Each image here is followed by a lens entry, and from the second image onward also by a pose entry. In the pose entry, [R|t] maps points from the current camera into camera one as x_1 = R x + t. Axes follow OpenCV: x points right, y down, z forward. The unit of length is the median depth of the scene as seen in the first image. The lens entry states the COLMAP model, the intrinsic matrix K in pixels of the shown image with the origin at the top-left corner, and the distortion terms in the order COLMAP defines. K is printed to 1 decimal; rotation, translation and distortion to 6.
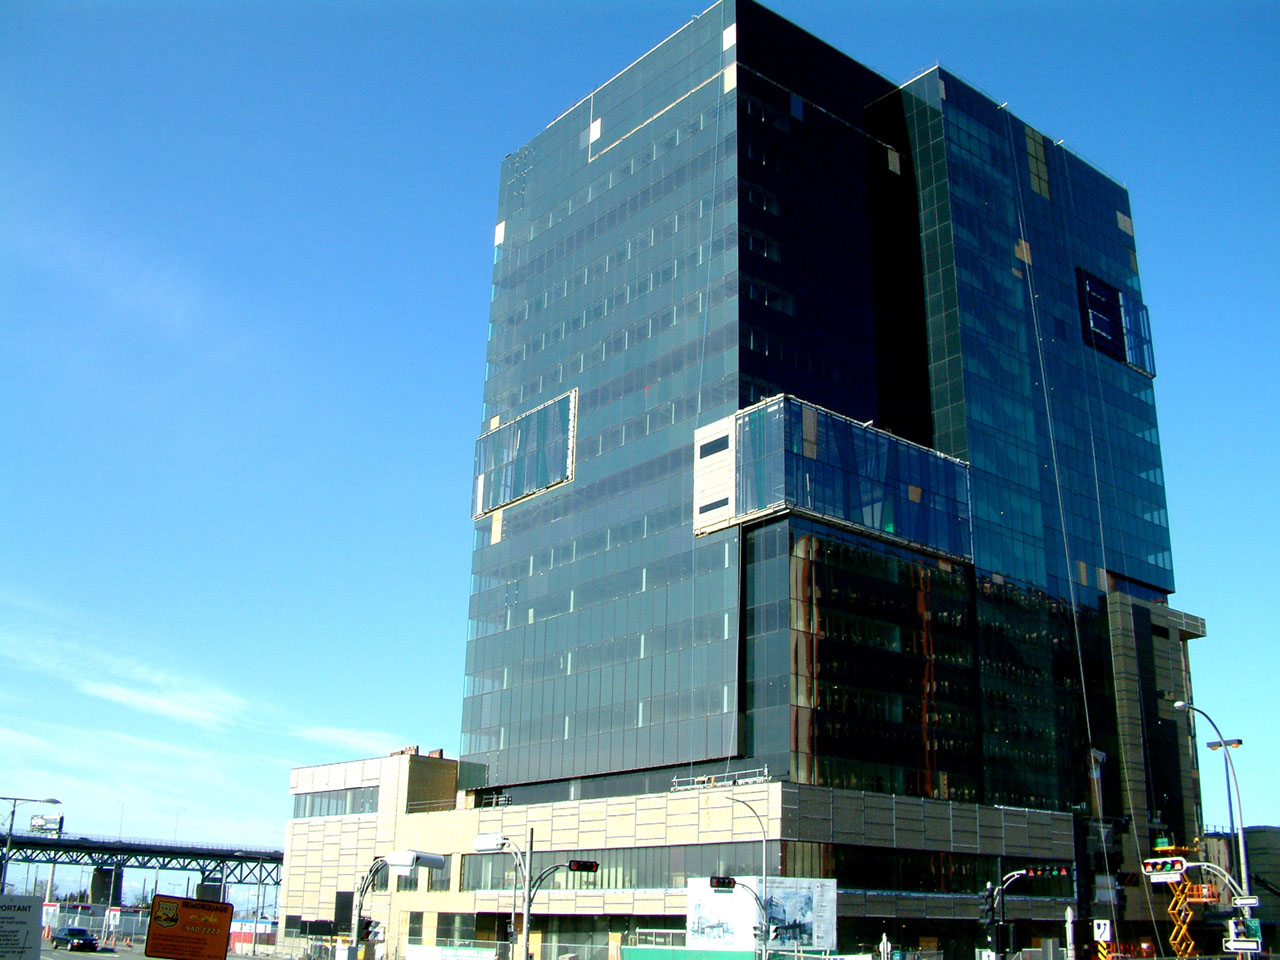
lens RADIAL K [[1323.1, 0, 640.0], [0, 1323.1, 480.0], [0, 0, 1]] dist [-0.090378, -0.011294]
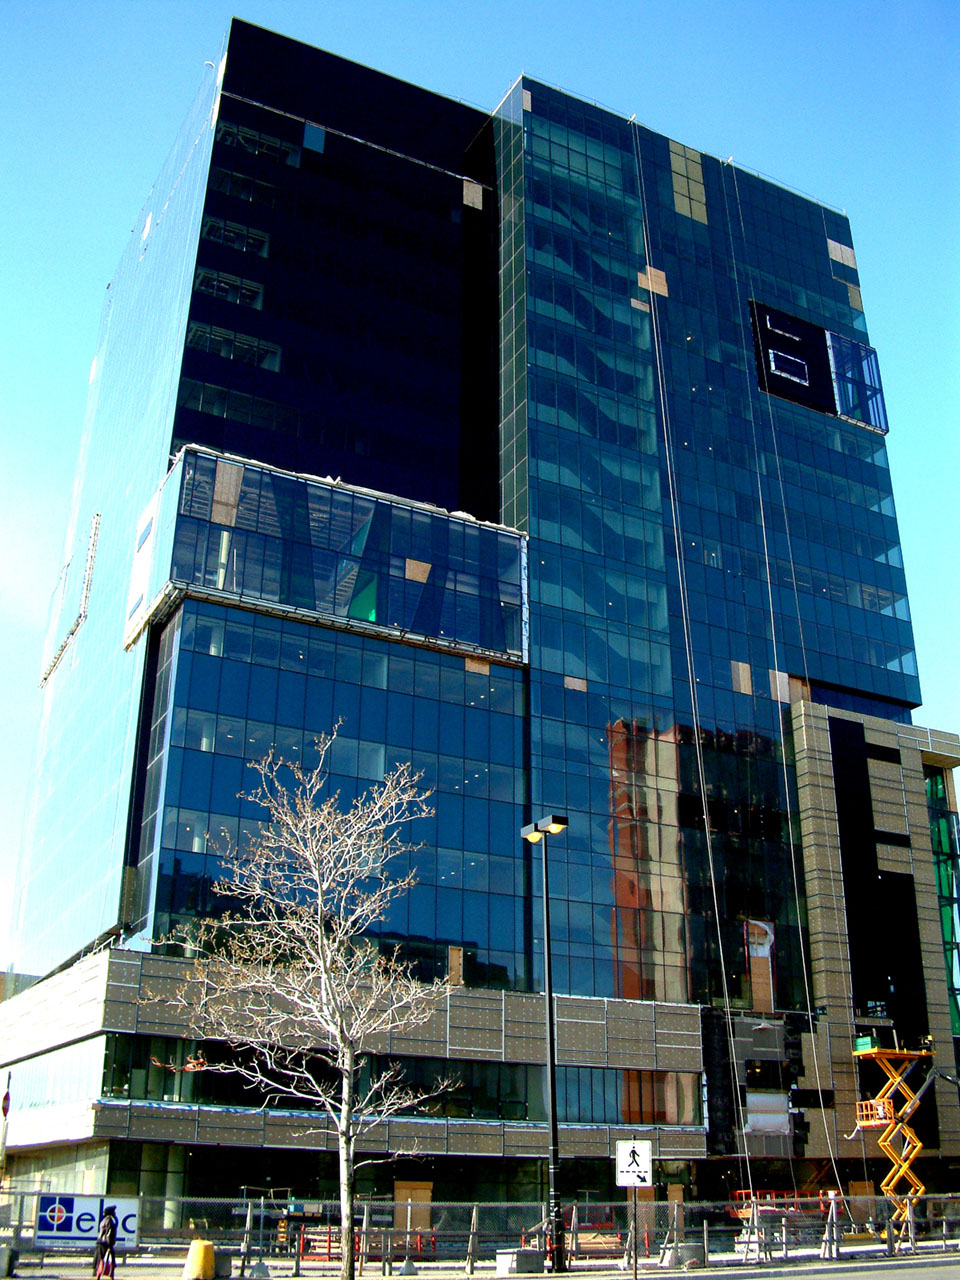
lens RADIAL K [[1311.0, 0, 480.0], [0, 1311.0, 640.0], [0, 0, 1]] dist [-0.113719, -0.003856]
pose [[0.979646, -0.096567, -0.175976, 0.321078], [0.081680, 0.992589, -0.089979, 0.102756], [0.183361, 0.073774, 0.980274, 0.252282]]
